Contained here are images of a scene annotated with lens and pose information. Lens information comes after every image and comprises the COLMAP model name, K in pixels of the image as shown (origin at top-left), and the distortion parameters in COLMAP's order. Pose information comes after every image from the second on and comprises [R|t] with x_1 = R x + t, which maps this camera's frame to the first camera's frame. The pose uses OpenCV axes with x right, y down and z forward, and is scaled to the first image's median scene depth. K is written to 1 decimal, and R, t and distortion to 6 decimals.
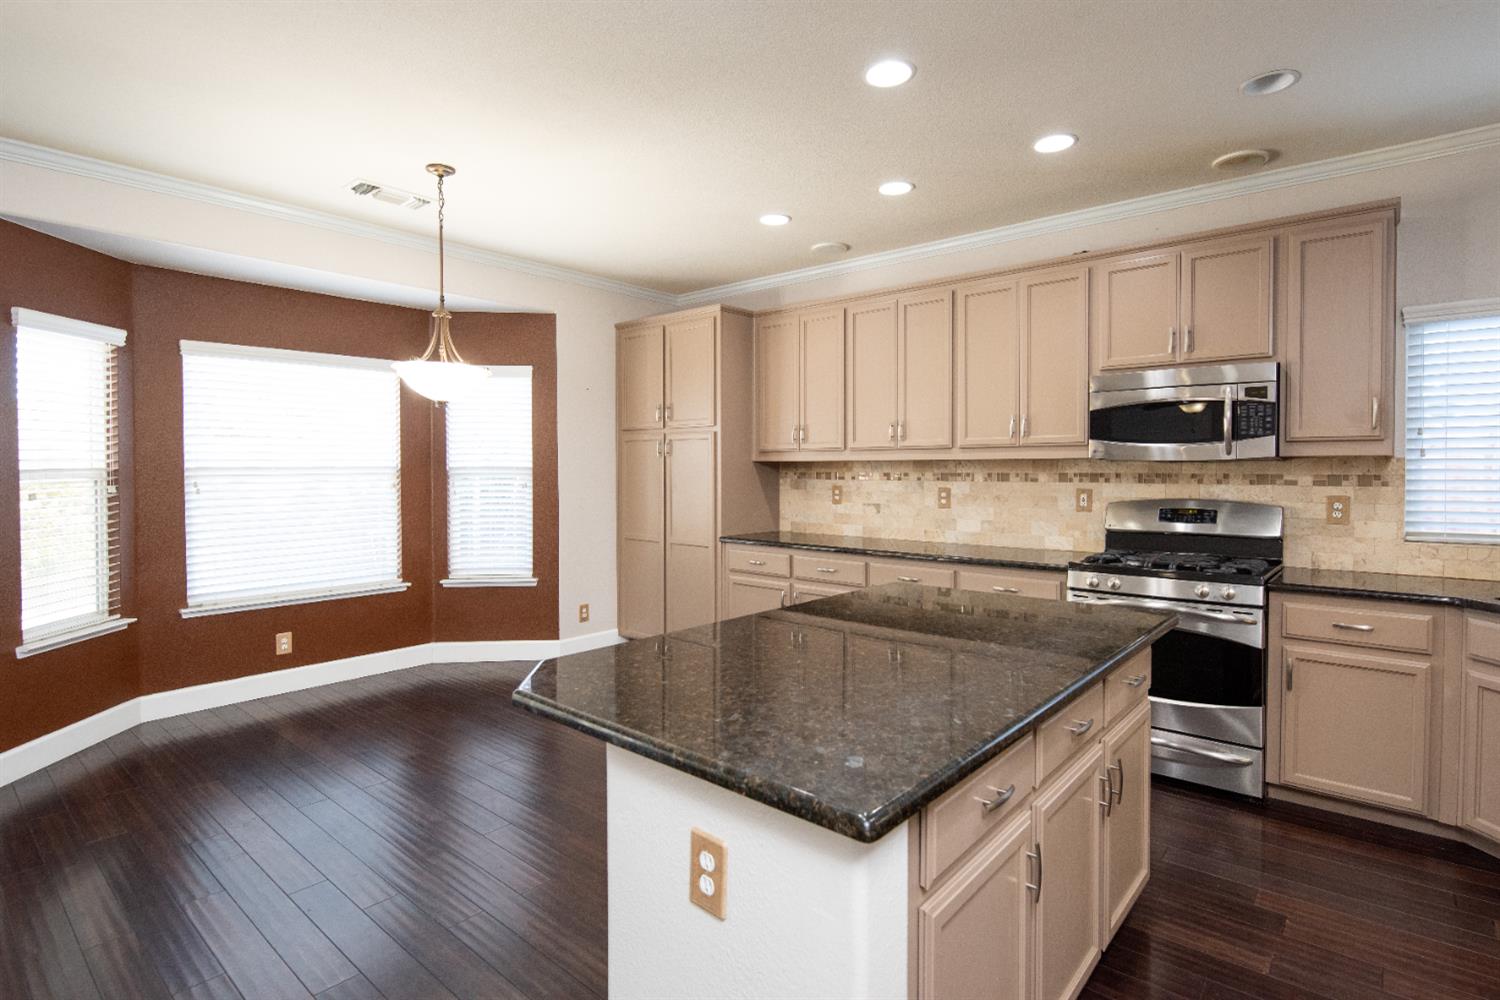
lens RADIAL K [[749.7, 0, 766.3], [0, 749.7, 471.6], [0, 0, 1]] dist [-0.002115, -0.003614]
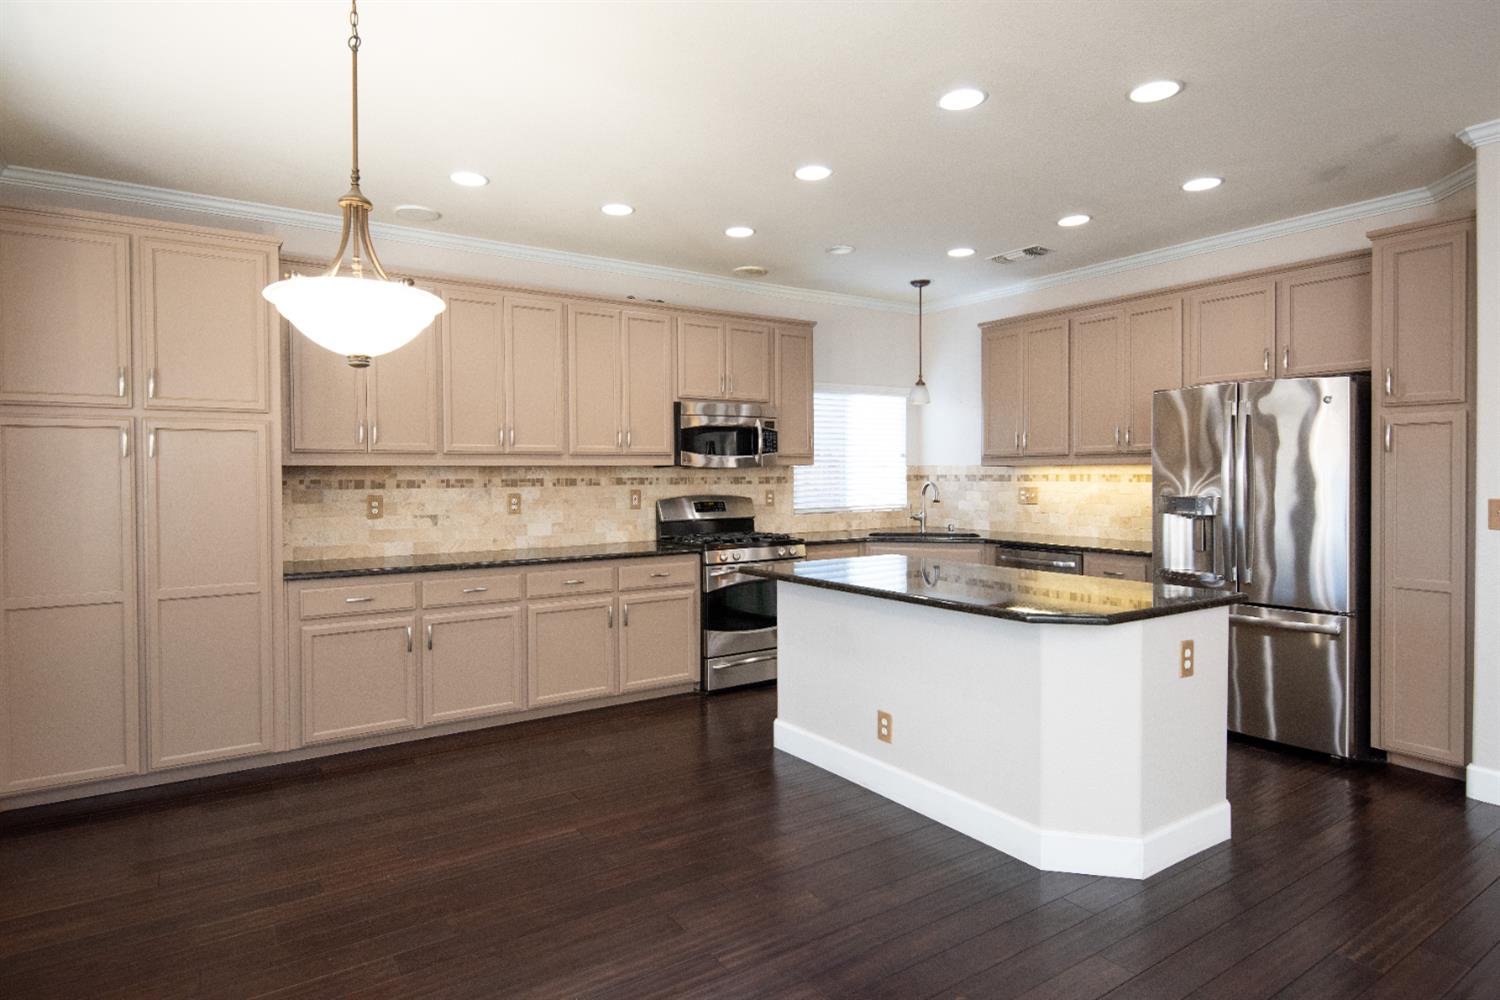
lens RADIAL K [[832.3, 0, 727.3], [0, 832.3, 481.0], [0, 0, 1]] dist [0.024407, 0.000307]
pose [[0.277549, -0.012644, 0.960628, -0.771686], [0.007482, 0.999912, 0.010999, -0.005425], [-0.960682, 0.004135, 0.277619, 0.442823]]
